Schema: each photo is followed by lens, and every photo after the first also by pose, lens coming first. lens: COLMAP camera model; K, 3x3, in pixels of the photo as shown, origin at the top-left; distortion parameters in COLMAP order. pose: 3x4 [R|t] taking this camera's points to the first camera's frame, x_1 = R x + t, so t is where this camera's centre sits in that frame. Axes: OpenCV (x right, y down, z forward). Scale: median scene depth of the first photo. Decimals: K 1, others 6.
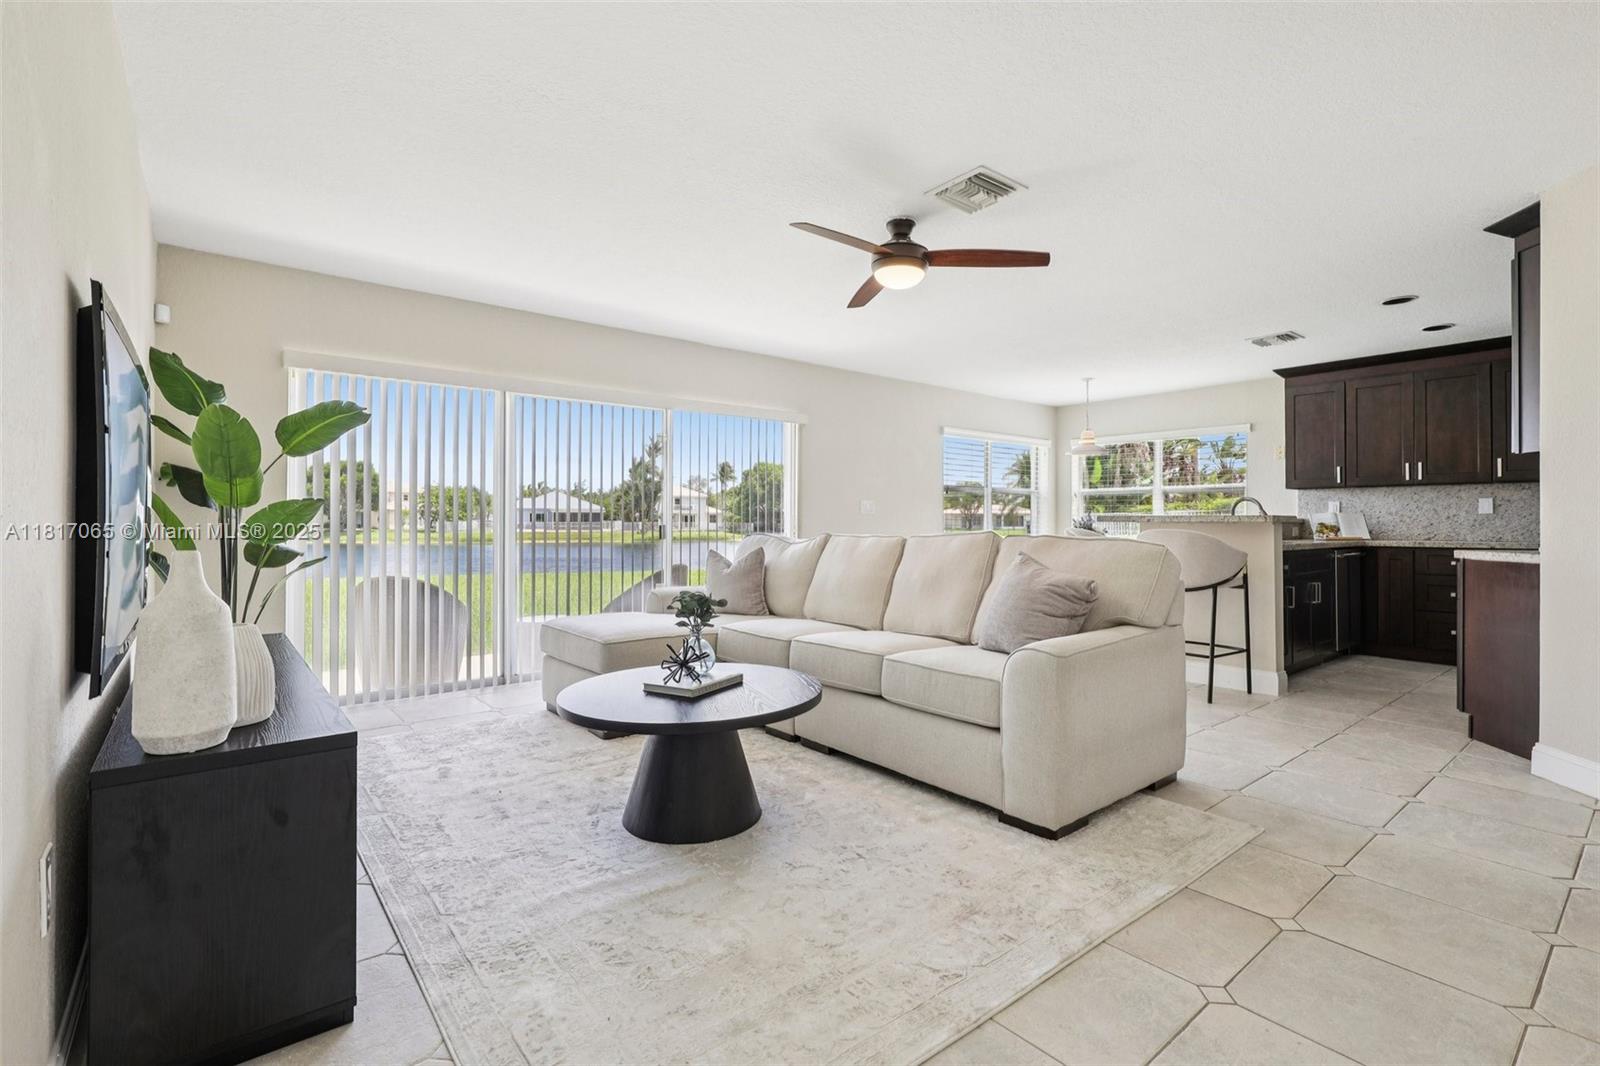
lens RADIAL K [[741.6, 0, 815.8], [0, 741.6, 516.1], [0, 0, 1]] dist [-0.000959, 0.000283]
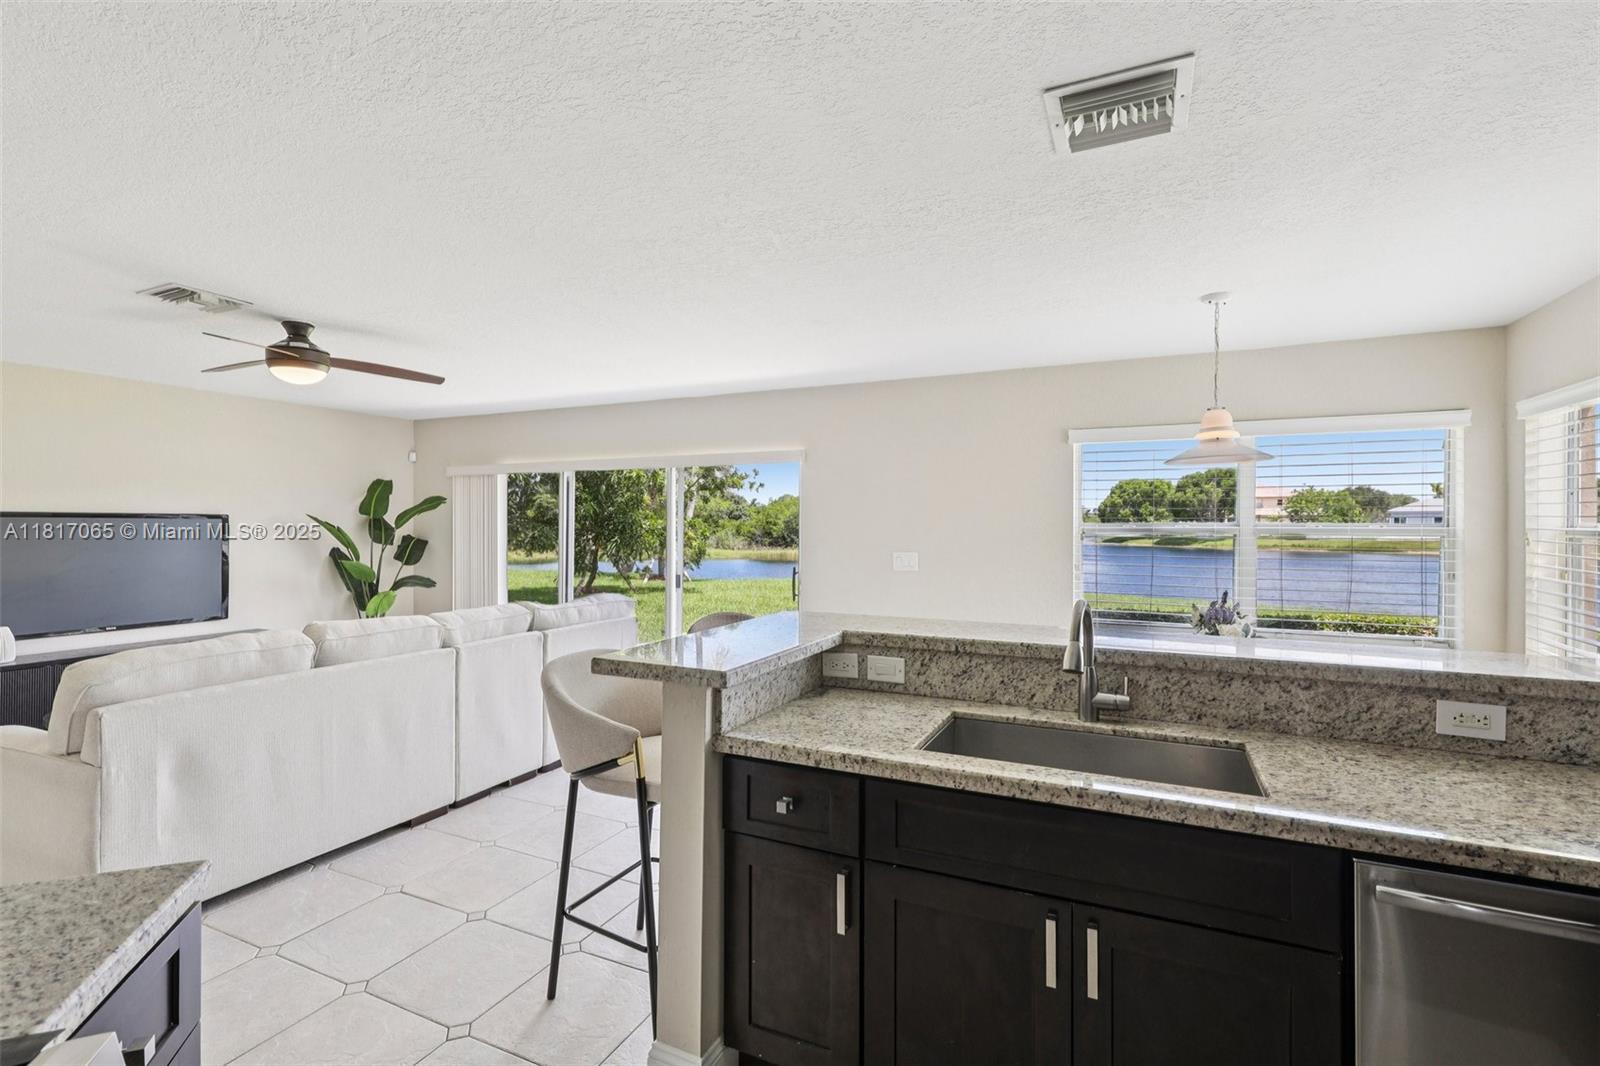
lens RADIAL K [[728.3, 0, 800.2], [0, 728.3, 525.0], [0, 0, 1]] dist [-0.003091, -0.000480]
pose [[0.429419, -0.000692, -0.903105, 1.163895], [0.006683, 0.999975, 0.002412, -0.085016], [0.903081, -0.007071, 0.429413, 1.019907]]
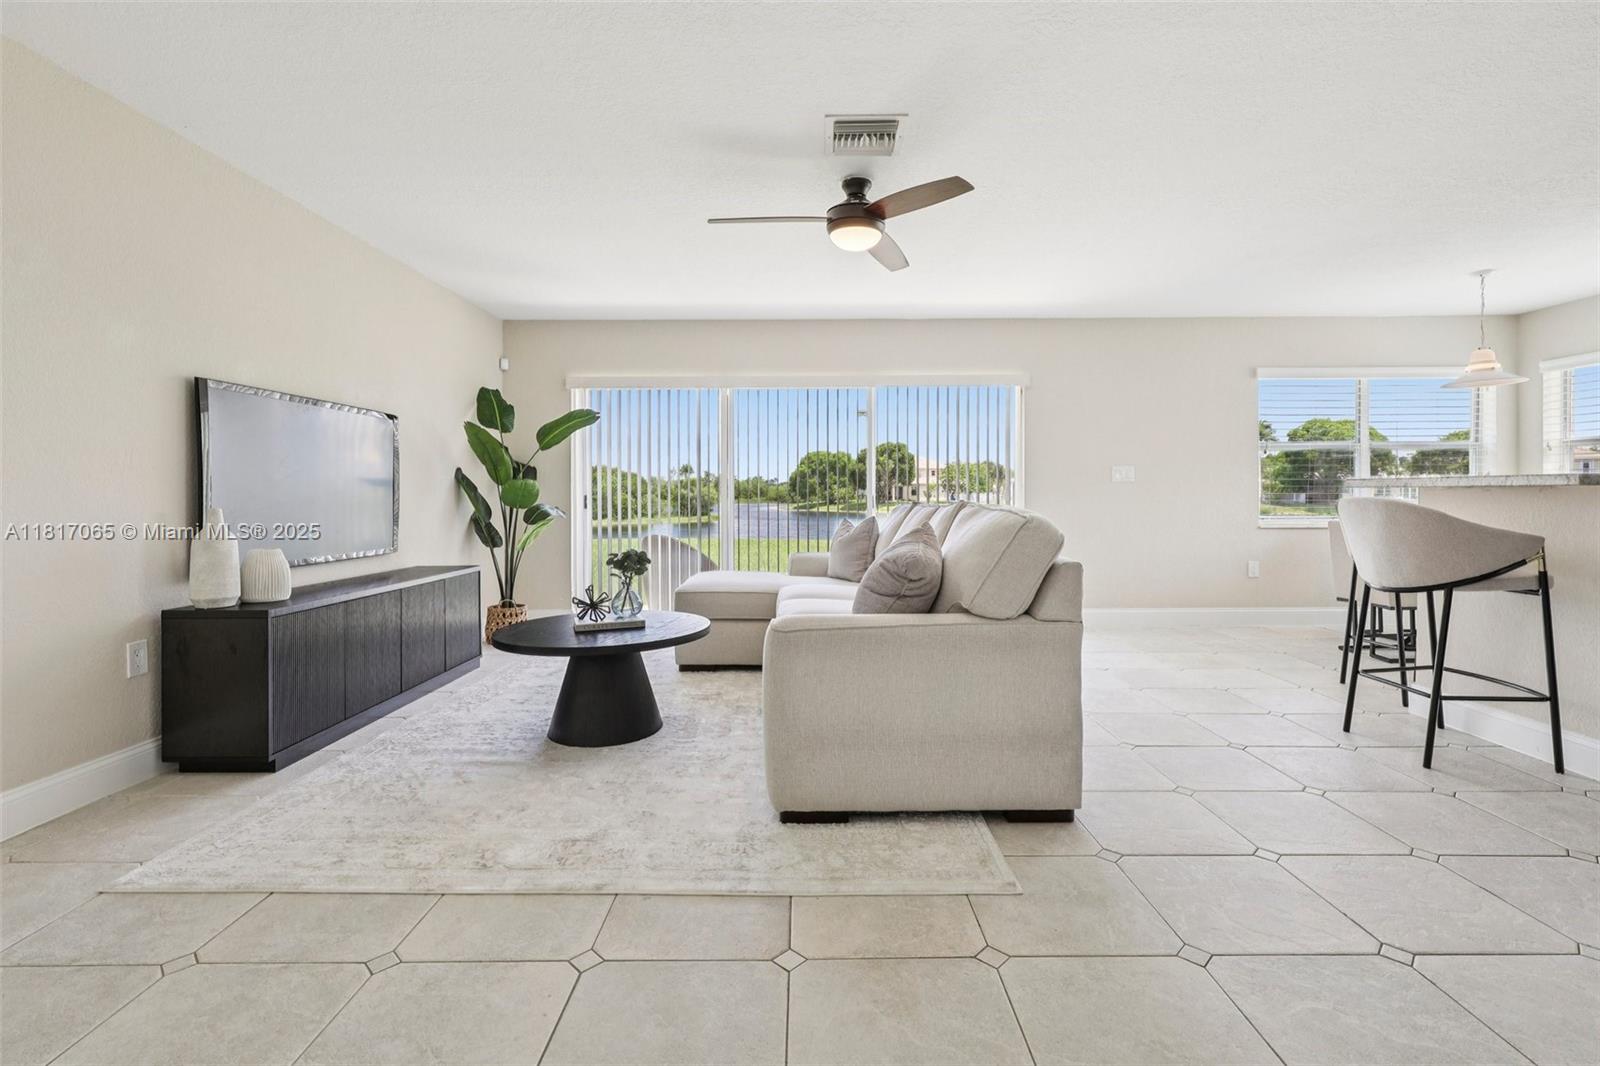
lens RADIAL K [[737.0, 0, 800.1], [0, 737.0, 496.6], [0, 0, 1]] dist [-0.002093, -0.000910]
pose [[0.764127, -0.004460, -0.645051, 0.584152], [0.012110, 0.999899, 0.007432, 0.006442], [0.644952, -0.013491, 0.764104, 0.181050]]
